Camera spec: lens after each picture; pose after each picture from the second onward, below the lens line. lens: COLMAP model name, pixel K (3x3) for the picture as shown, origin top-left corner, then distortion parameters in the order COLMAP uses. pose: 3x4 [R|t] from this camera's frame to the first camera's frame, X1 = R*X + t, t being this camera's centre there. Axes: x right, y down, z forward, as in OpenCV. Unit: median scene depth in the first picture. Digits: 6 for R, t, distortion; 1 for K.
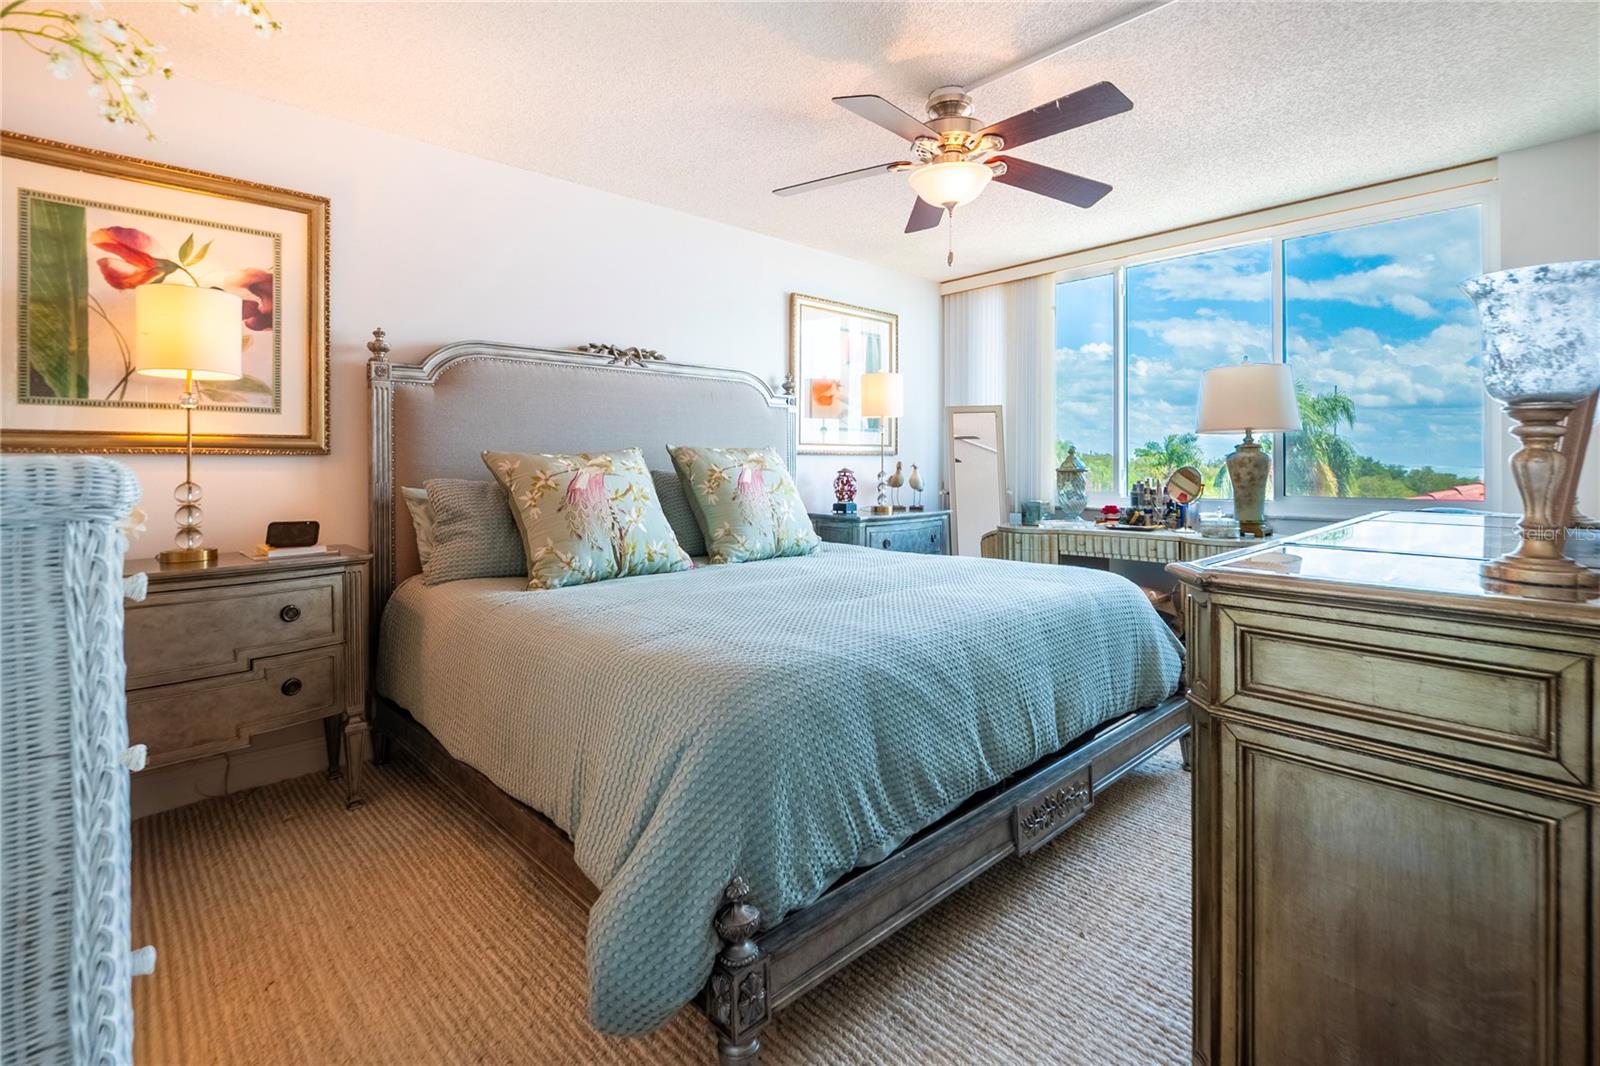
lens RADIAL K [[716.5, 0, 816.8], [0, 716.5, 452.0], [0, 0, 1]] dist [0.003927, -0.005130]
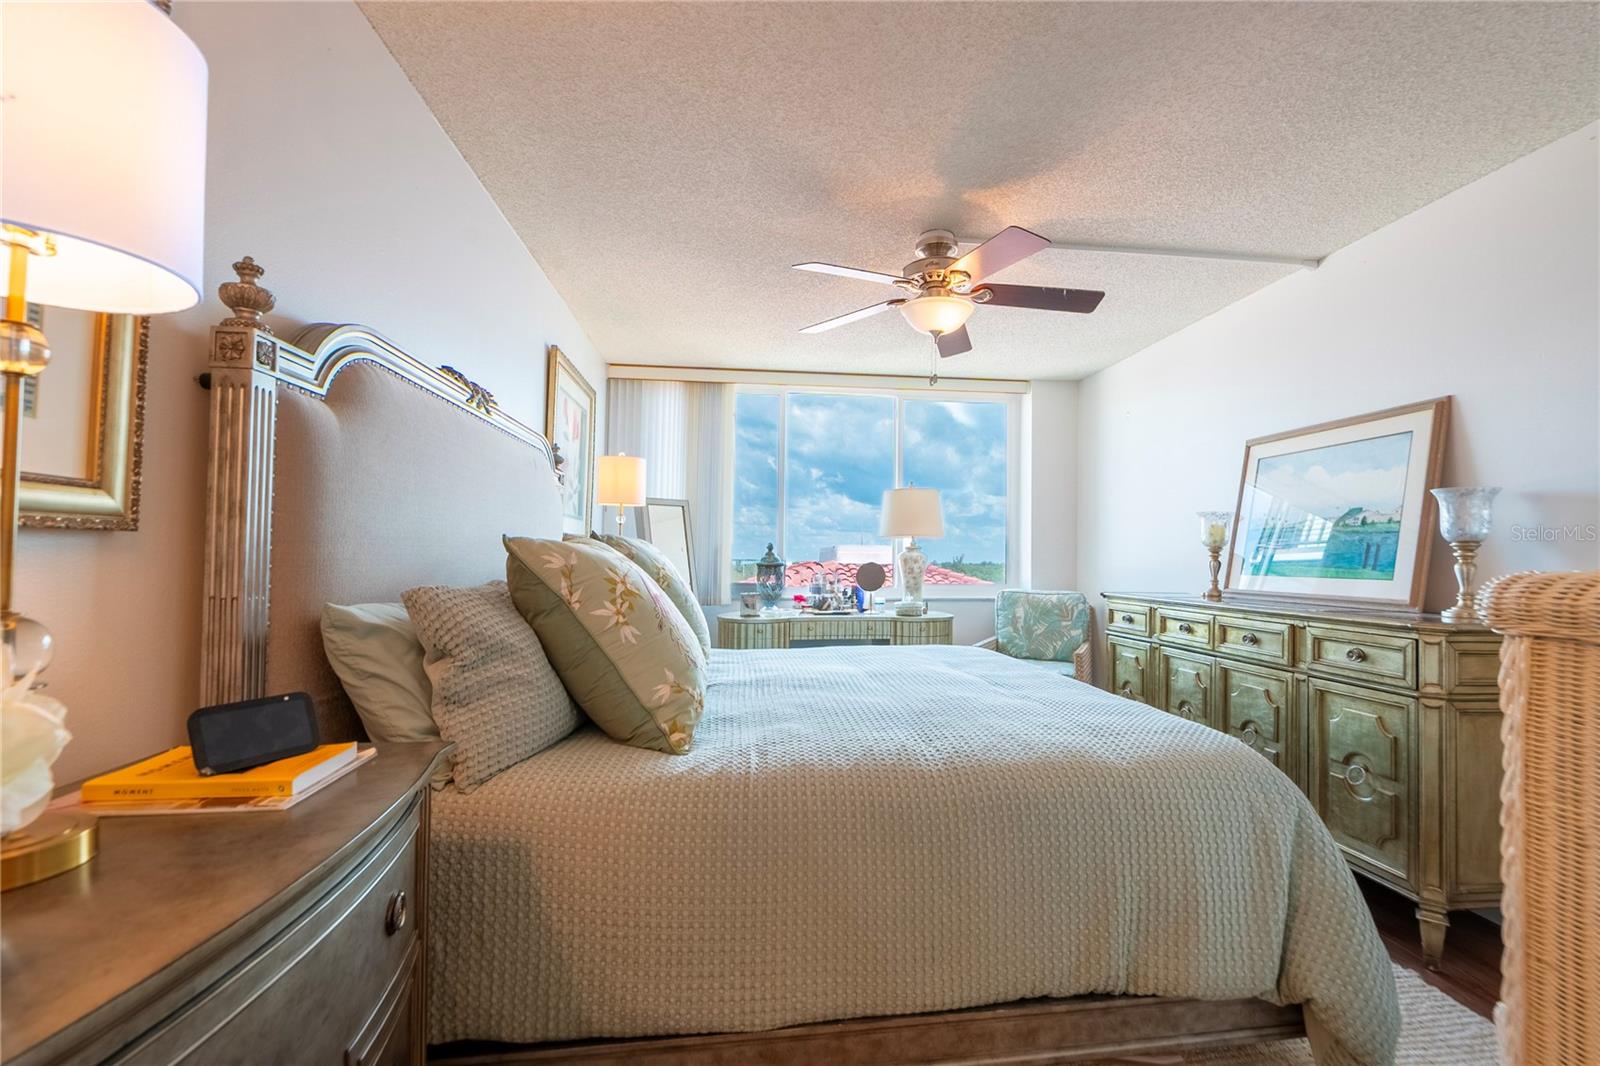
lens RADIAL K [[716.5, 0, 815.9], [0, 716.5, 542.4], [0, 0, 1]] dist [0.003927, -0.005130]
pose [[0.581287, 0.020454, 0.813442, -0.767211], [-0.013637, 0.999788, -0.015394, 0.009101], [-0.813584, -0.002145, 0.581443, 0.444847]]
